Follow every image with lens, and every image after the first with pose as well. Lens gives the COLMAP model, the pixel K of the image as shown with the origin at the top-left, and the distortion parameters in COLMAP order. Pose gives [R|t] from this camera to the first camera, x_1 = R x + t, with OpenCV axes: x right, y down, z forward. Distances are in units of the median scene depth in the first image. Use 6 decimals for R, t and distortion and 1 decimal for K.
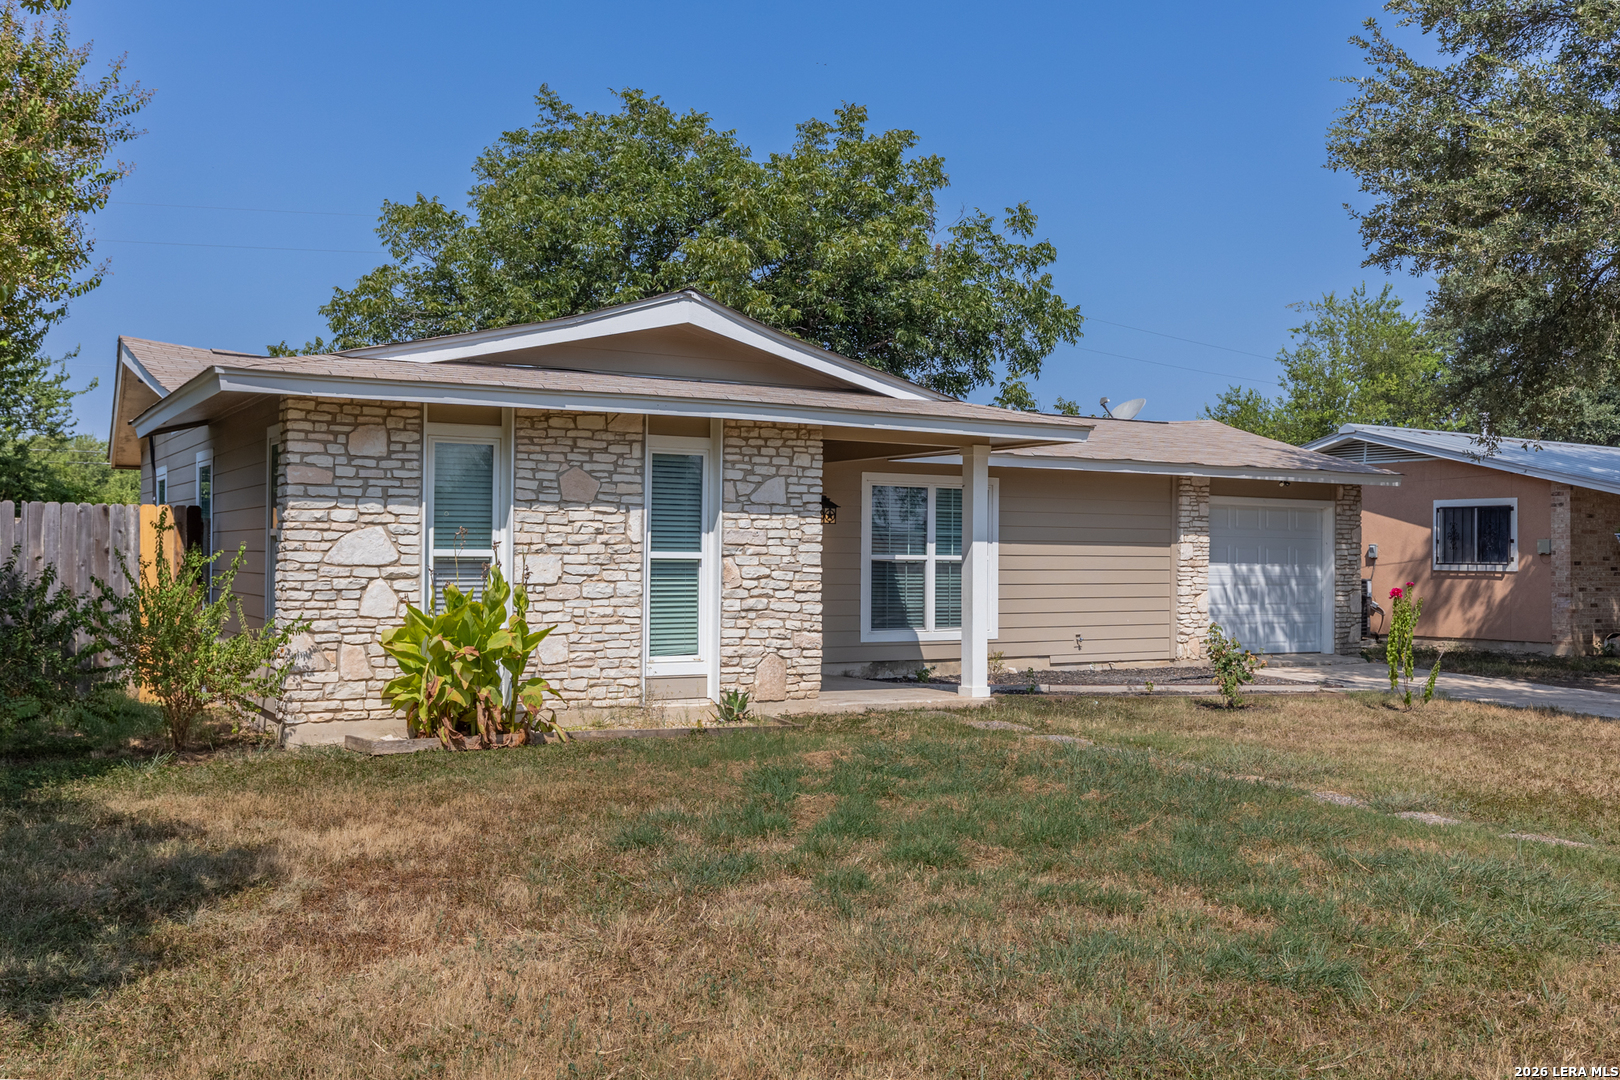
lens RADIAL K [[1495.5, 0, 807.2], [0, 1495.5, 538.9], [0, 0, 1]] dist [0.020731, 0.000000]
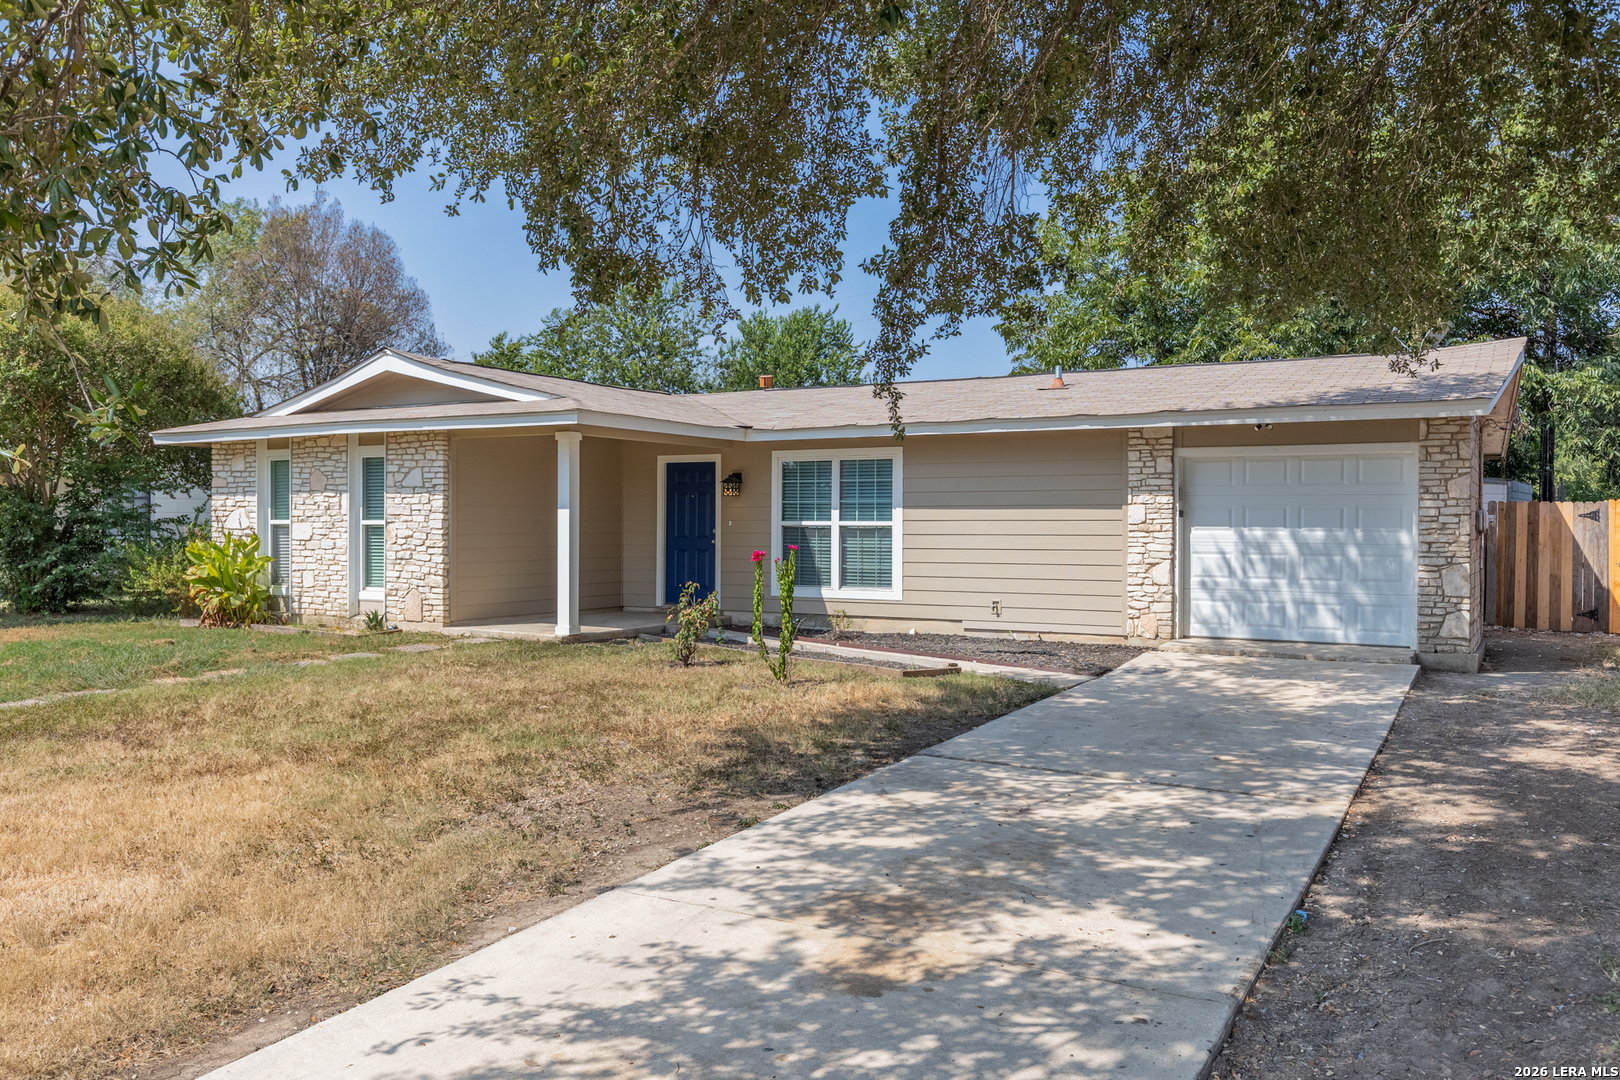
lens RADIAL K [[1280.5, 0, 810.3], [0, 1280.5, 537.7], [0, 0, 1]] dist [0.002004, 0.002720]
pose [[0.492825, 0.000843, -0.870128, 0.896685], [0.013071, 0.999880, 0.008372, 0.015031], [0.870030, -0.015500, 0.492755, 0.514534]]
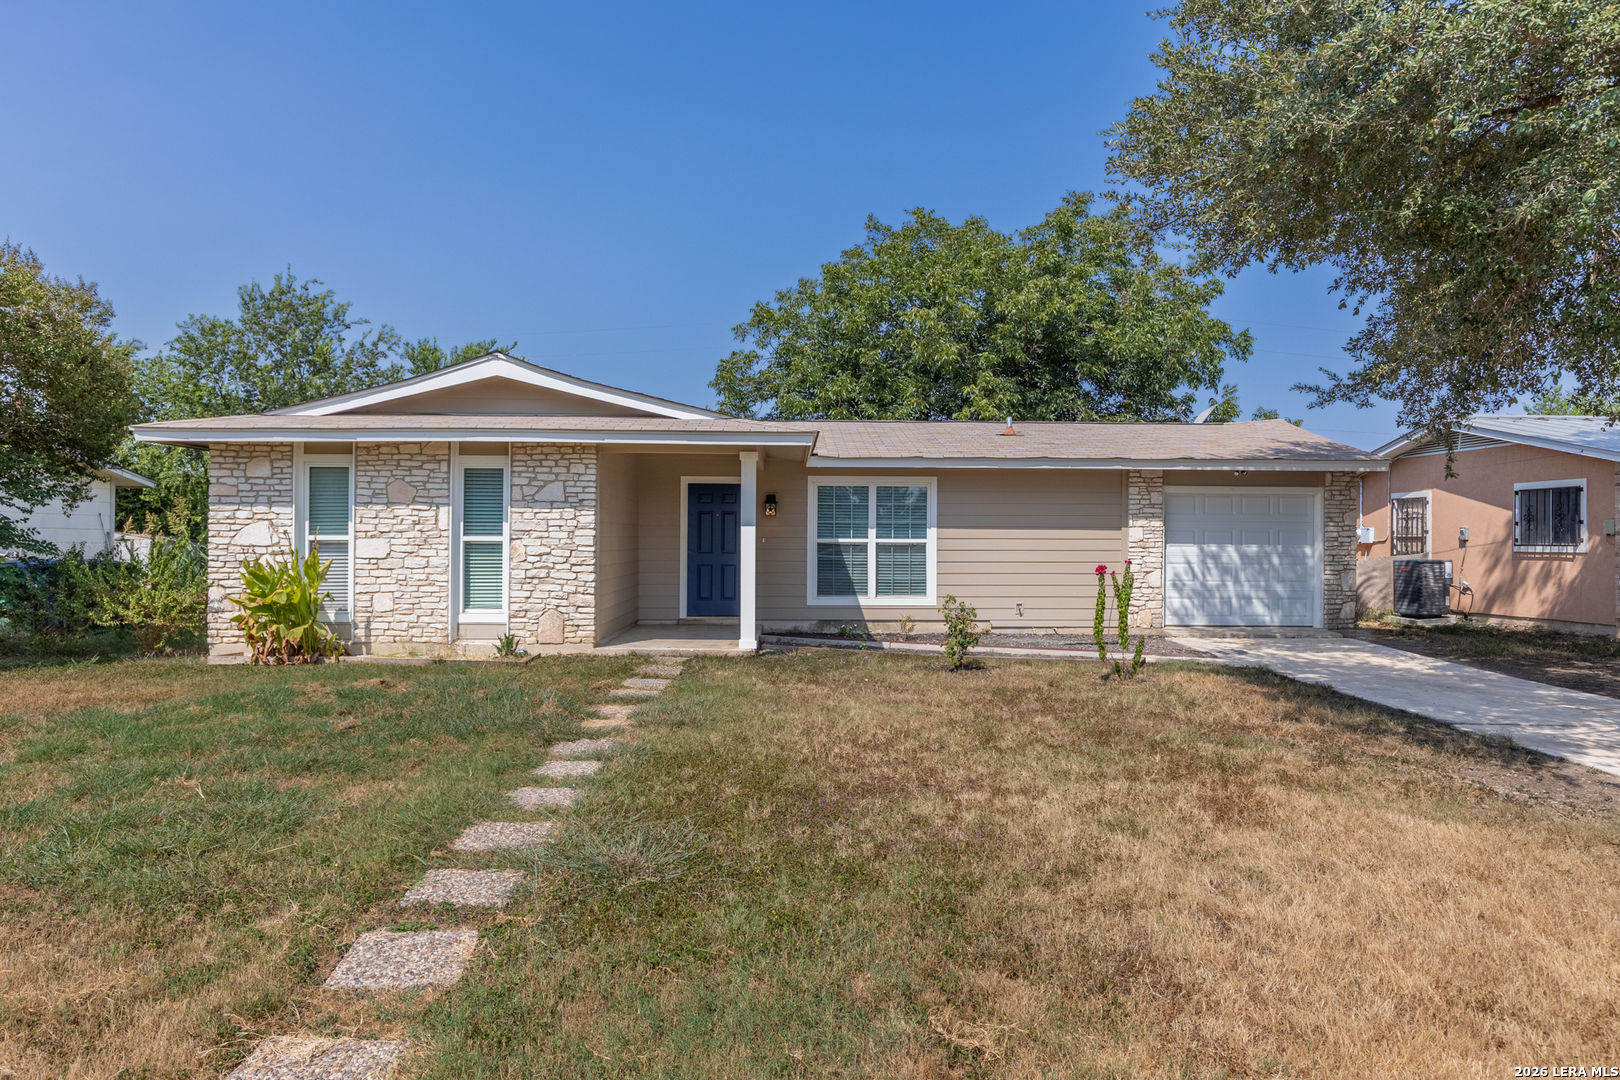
lens RADIAL K [[1029.0, 0, 812.4], [0, 1029.0, 538.3], [0, 0, 1]] dist [0.003101, 0.002018]
pose [[0.876677, -0.006496, -0.481035, 0.461313], [0.009354, 0.999950, 0.003544, 0.006972], [0.480988, -0.007607, 0.876694, 0.200719]]
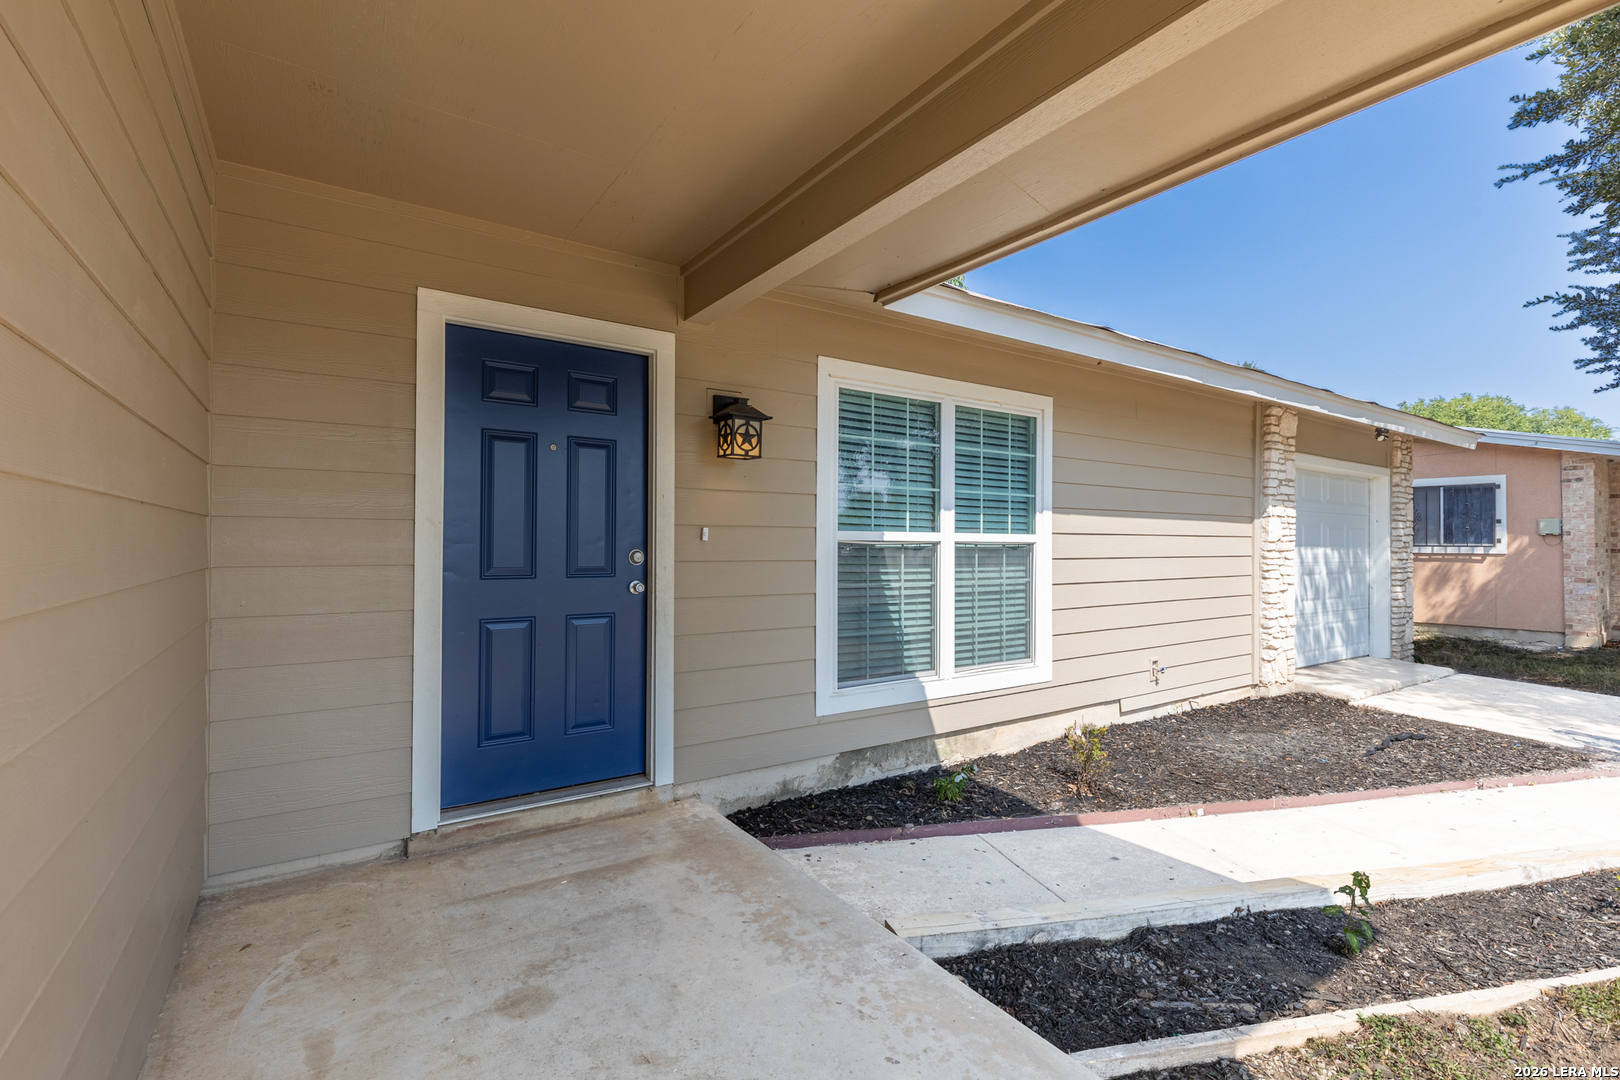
lens RADIAL K [[728.8, 0, 810.3], [0, 728.8, 541.3], [0, 0, 1]] dist [0.005715, -0.000458]
pose [[0.998081, -0.001565, 0.061895, 0.019180], [0.000911, 0.999943, 0.010595, 0.011228], [-0.061908, -0.010519, 0.998026, 0.746408]]
